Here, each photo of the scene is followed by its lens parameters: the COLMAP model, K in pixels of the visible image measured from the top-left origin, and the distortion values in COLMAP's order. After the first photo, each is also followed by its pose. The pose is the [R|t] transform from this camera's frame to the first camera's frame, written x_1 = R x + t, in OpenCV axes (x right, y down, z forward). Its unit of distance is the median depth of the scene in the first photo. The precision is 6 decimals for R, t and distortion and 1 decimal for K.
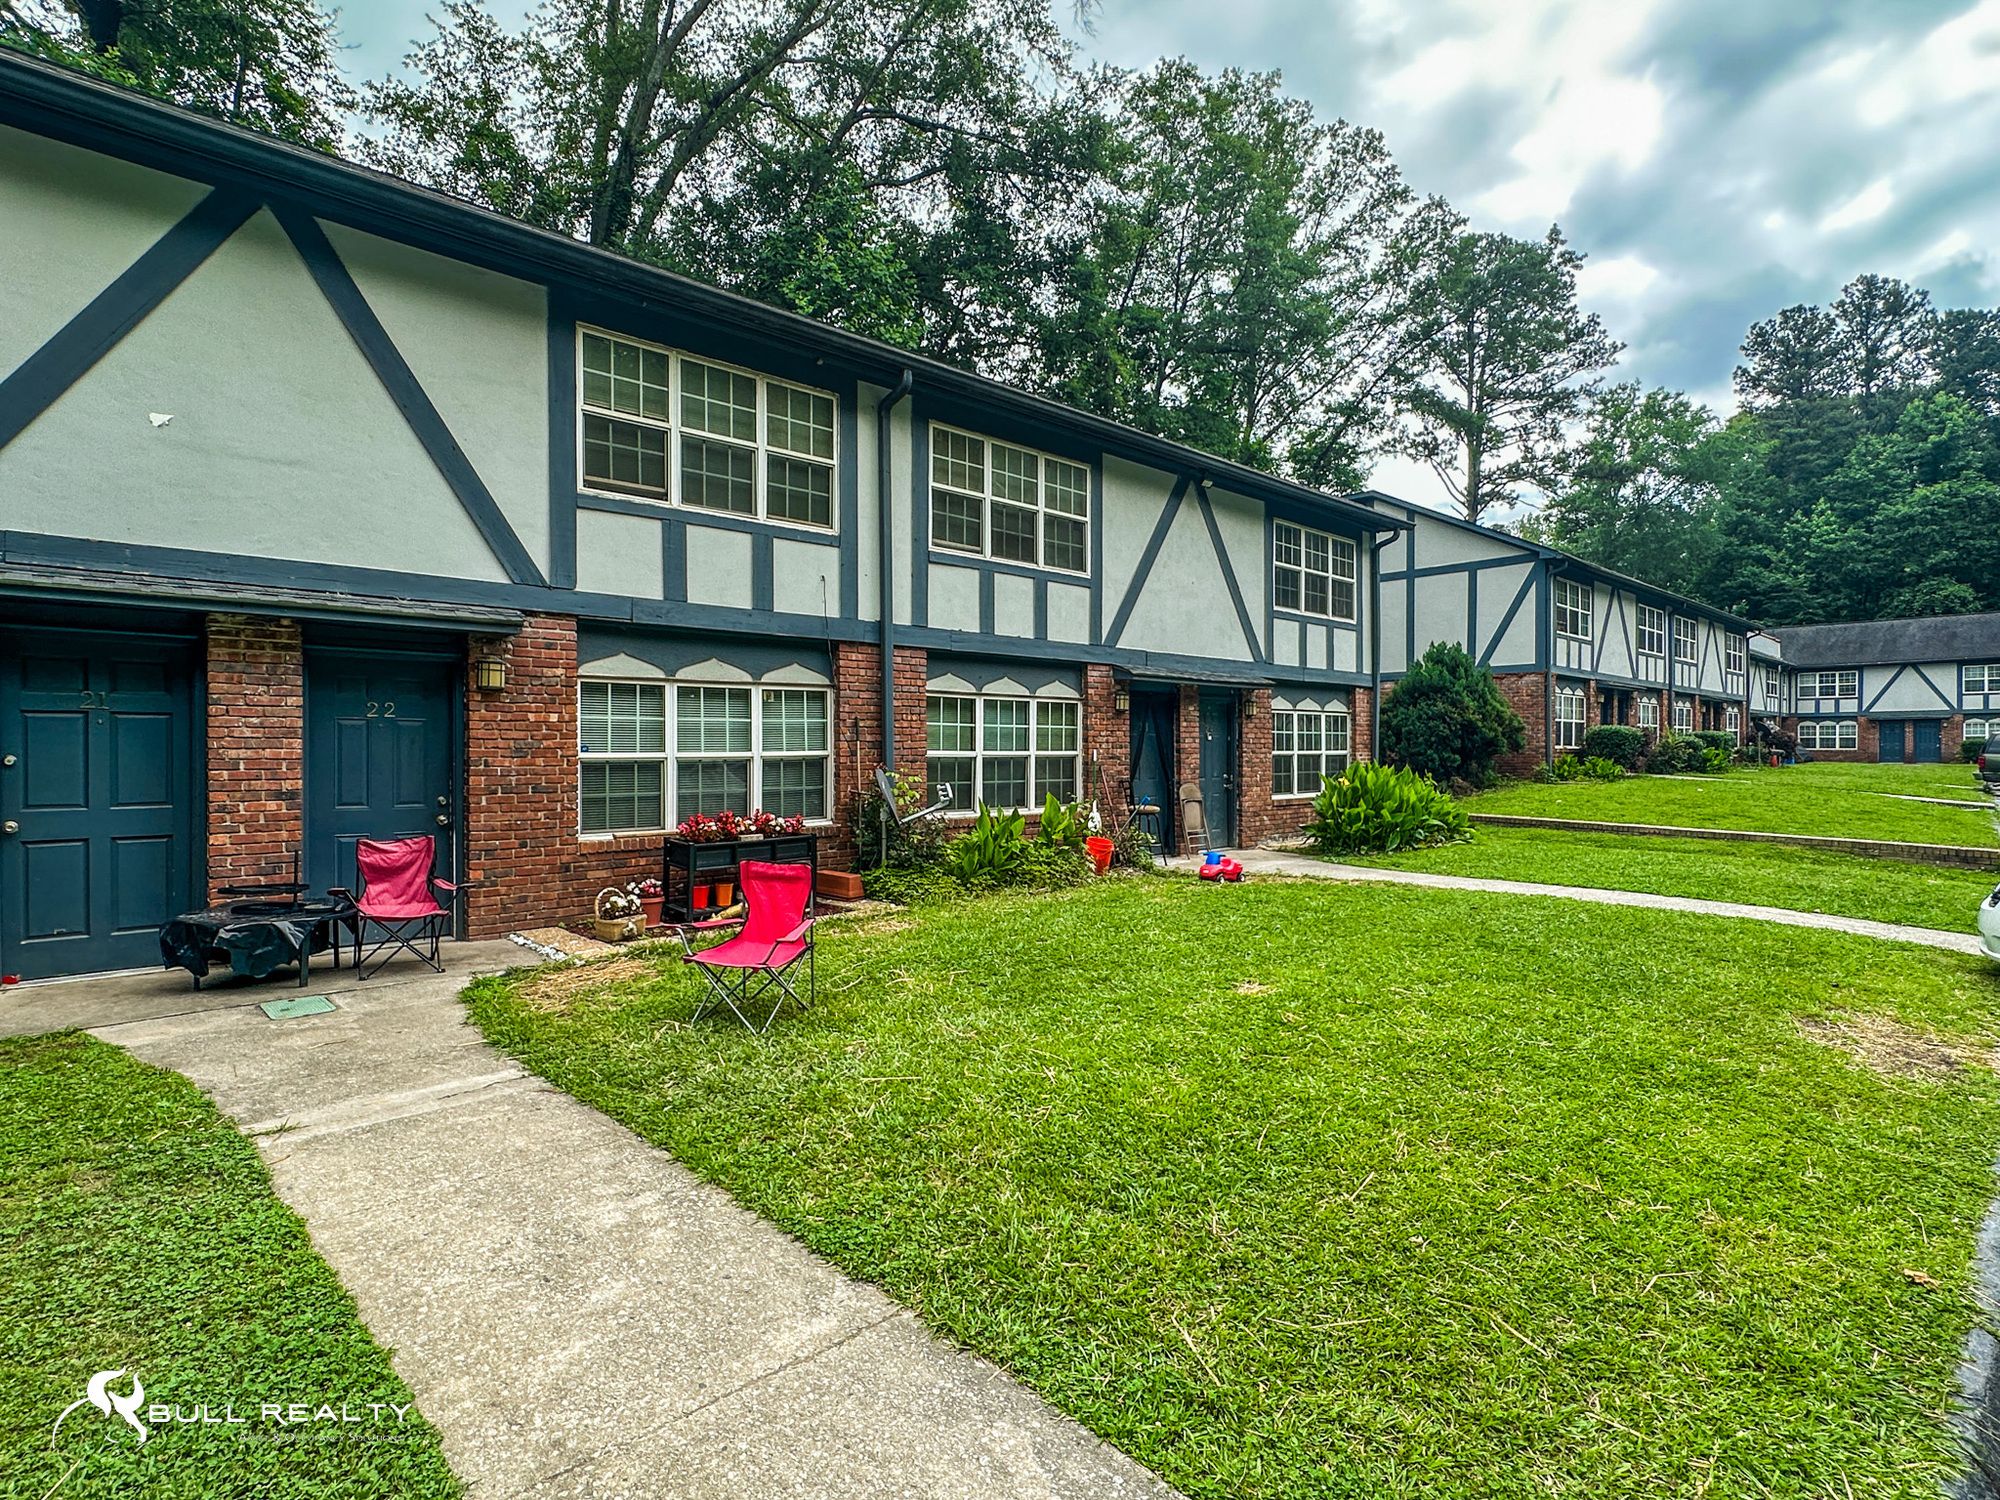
lens RADIAL K [[1024.9, 0, 1011.4], [0, 1024.9, 757.2], [0, 0, 1]] dist [-0.005043, 0.001210]
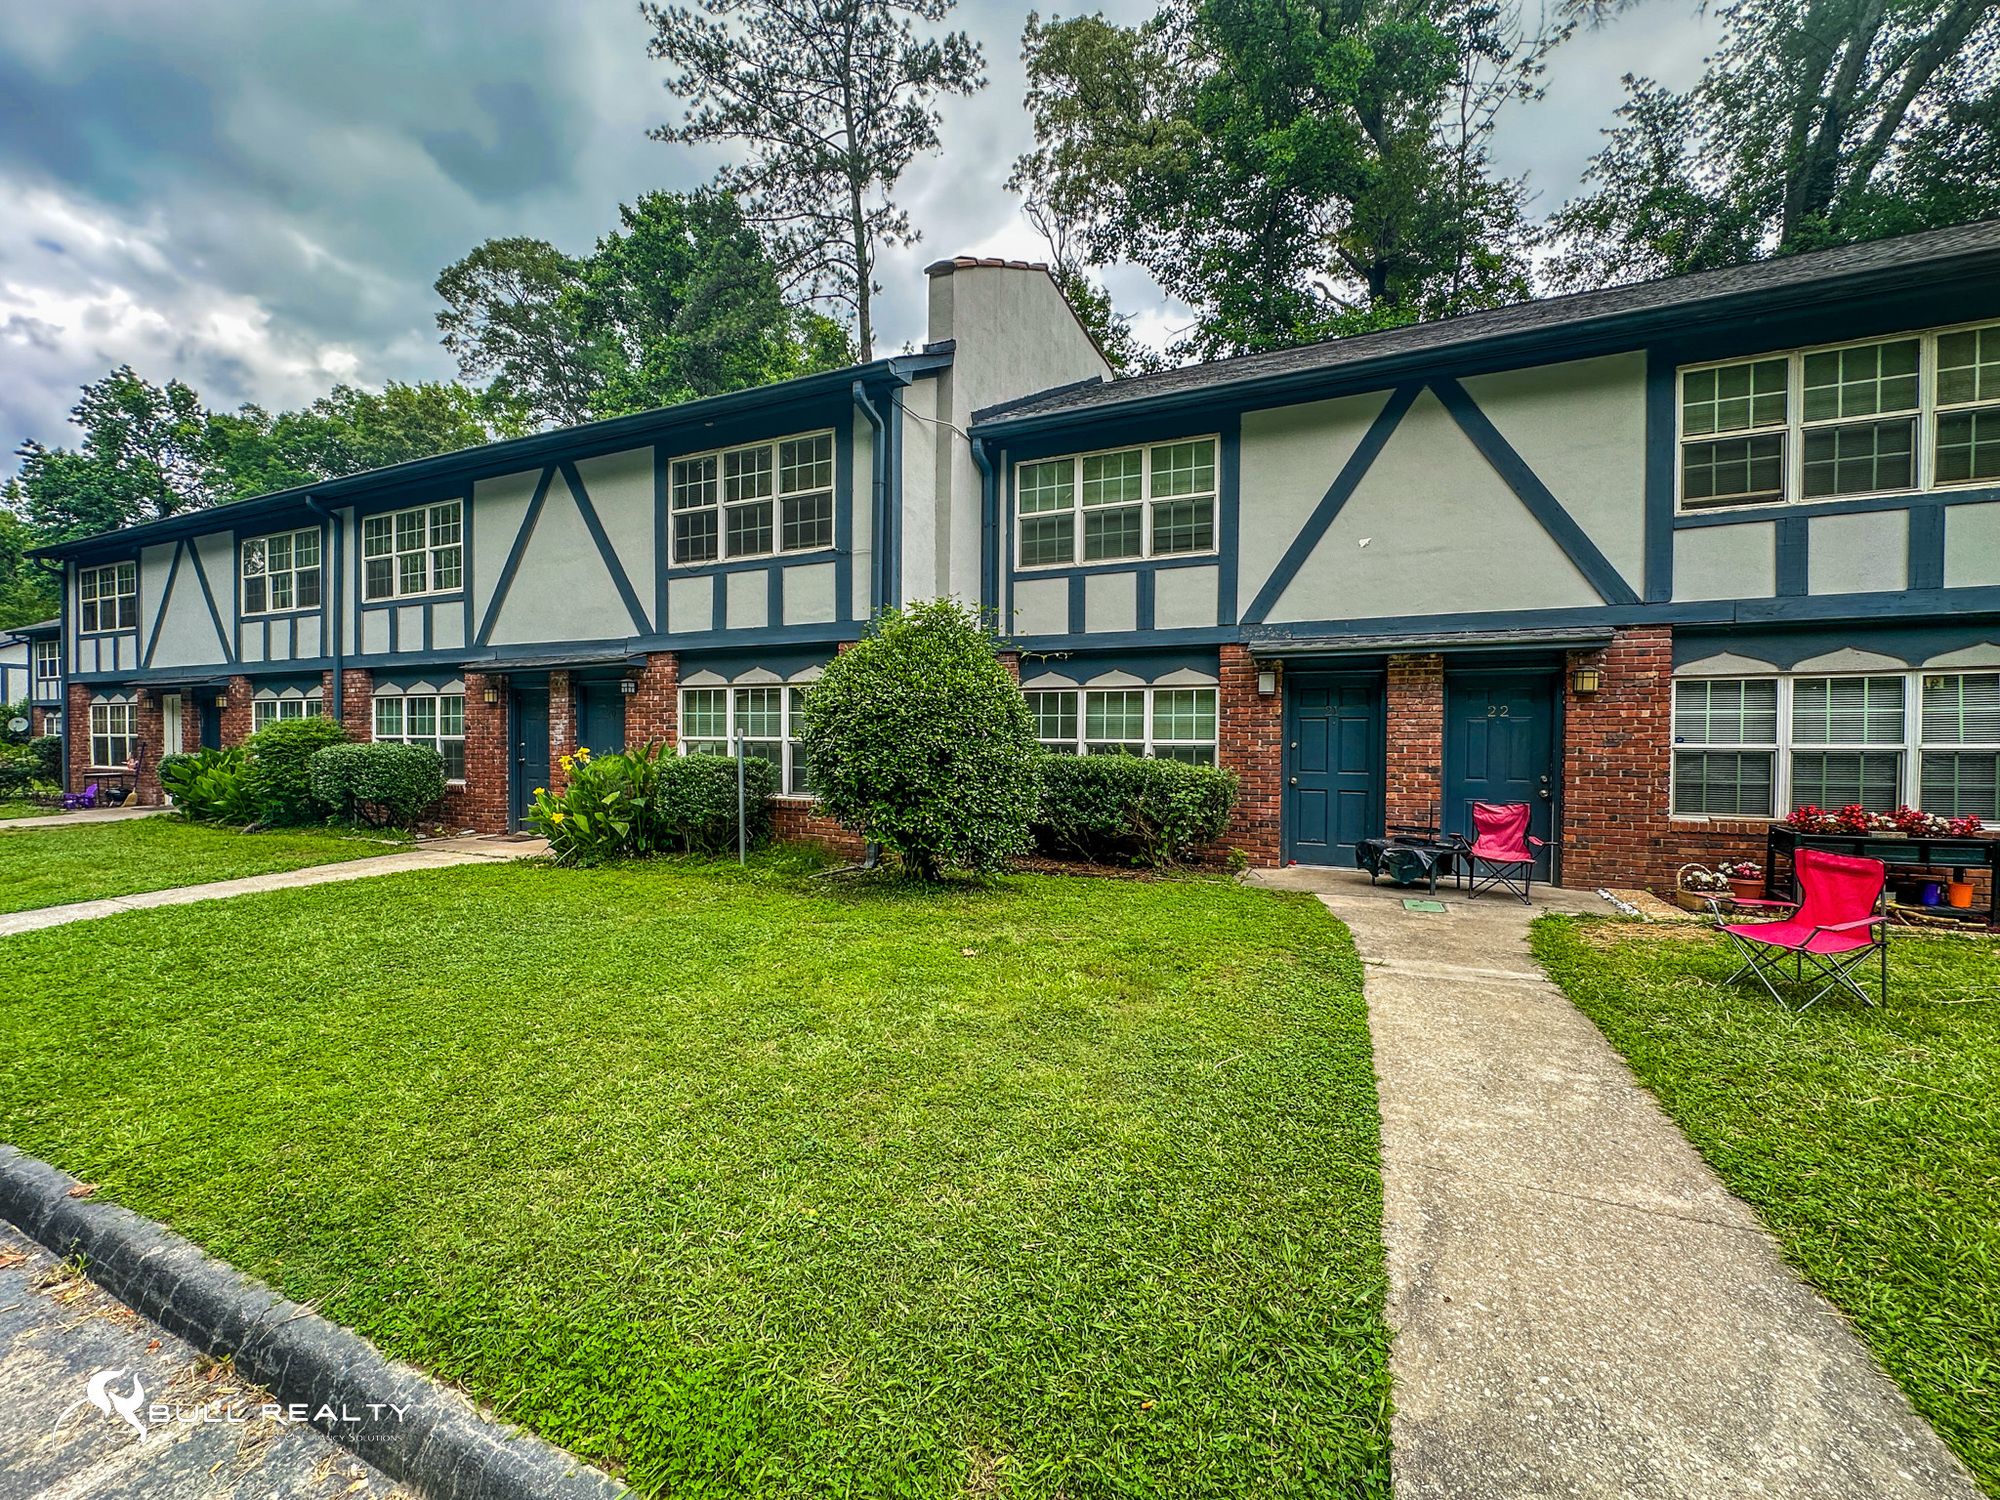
lens RADIAL K [[781.6, 0, 1005.4], [0, 781.6, 745.1], [0, 0, 1]] dist [0.000352, -0.000012]
pose [[0.392844, 0.009536, -0.919556, 0.105280], [-0.010008, 0.999931, 0.006094, -0.000421], [0.919551, 0.006809, 0.392912, -0.038095]]
